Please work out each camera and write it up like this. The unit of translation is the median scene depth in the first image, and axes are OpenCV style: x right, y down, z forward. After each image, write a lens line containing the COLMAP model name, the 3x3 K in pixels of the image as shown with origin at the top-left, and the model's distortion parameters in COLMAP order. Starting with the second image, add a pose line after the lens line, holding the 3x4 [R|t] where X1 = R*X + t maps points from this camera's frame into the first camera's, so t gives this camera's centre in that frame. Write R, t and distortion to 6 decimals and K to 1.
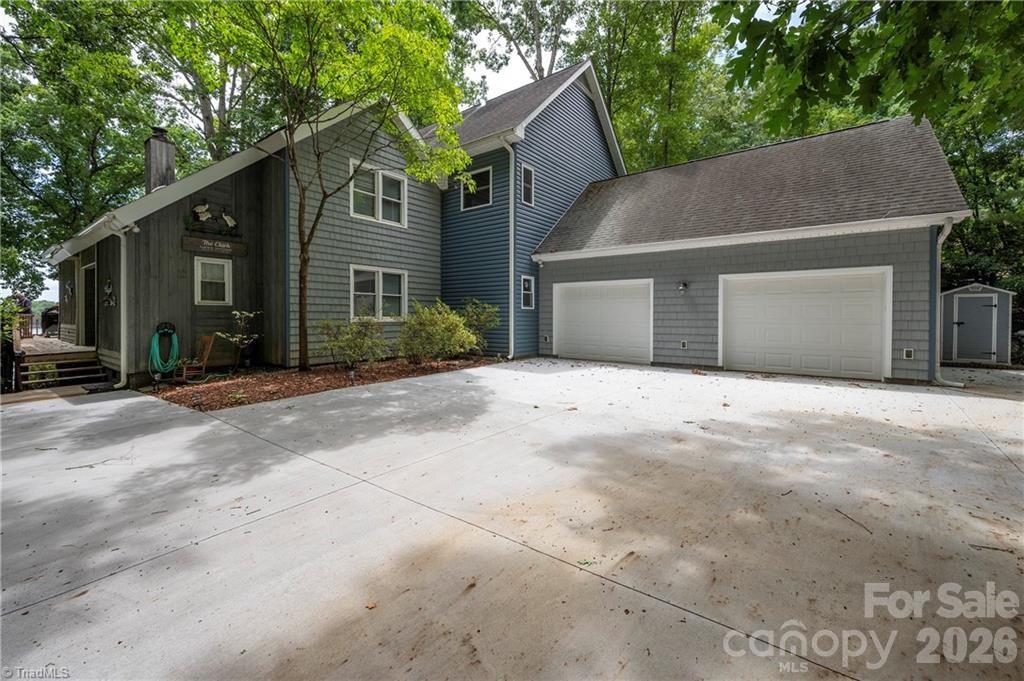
lens RADIAL K [[415.0, 0, 531.2], [0, 415.0, 325.7], [0, 0, 1]] dist [-0.002477, -0.000373]
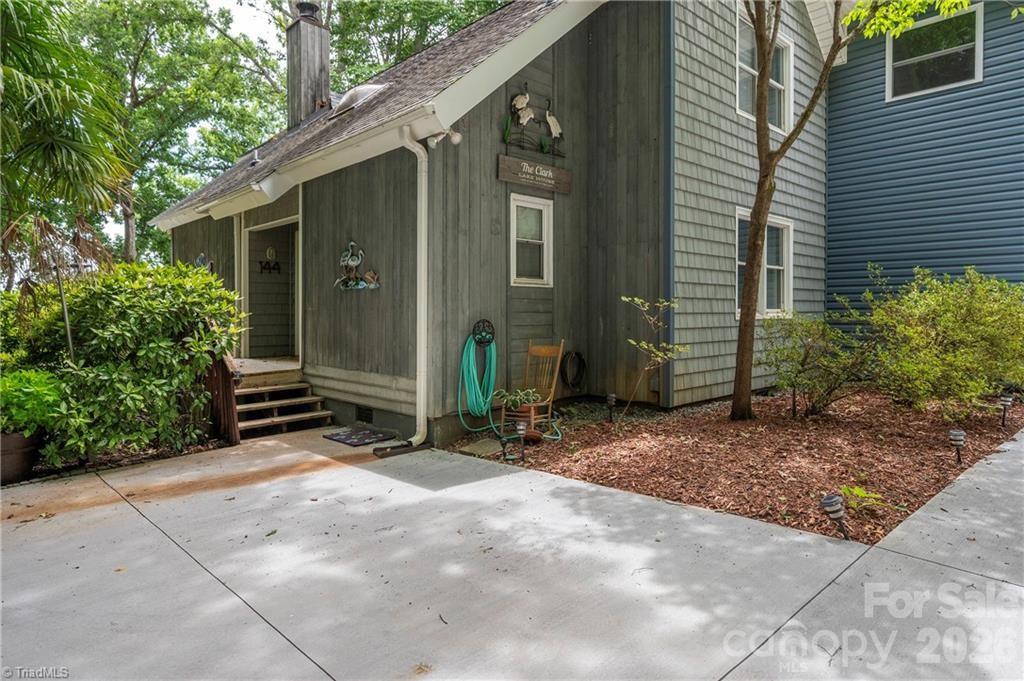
lens RADIAL K [[611.1, 0, 511.6], [0, 611.1, 331.4], [0, 0, 1]] dist [-0.000390, 0.000295]
pose [[0.983898, 0.002974, -0.178707, -0.655709], [-0.001243, 0.999951, 0.009796, -0.000529], [0.178728, -0.009416, 0.983854, 0.233187]]
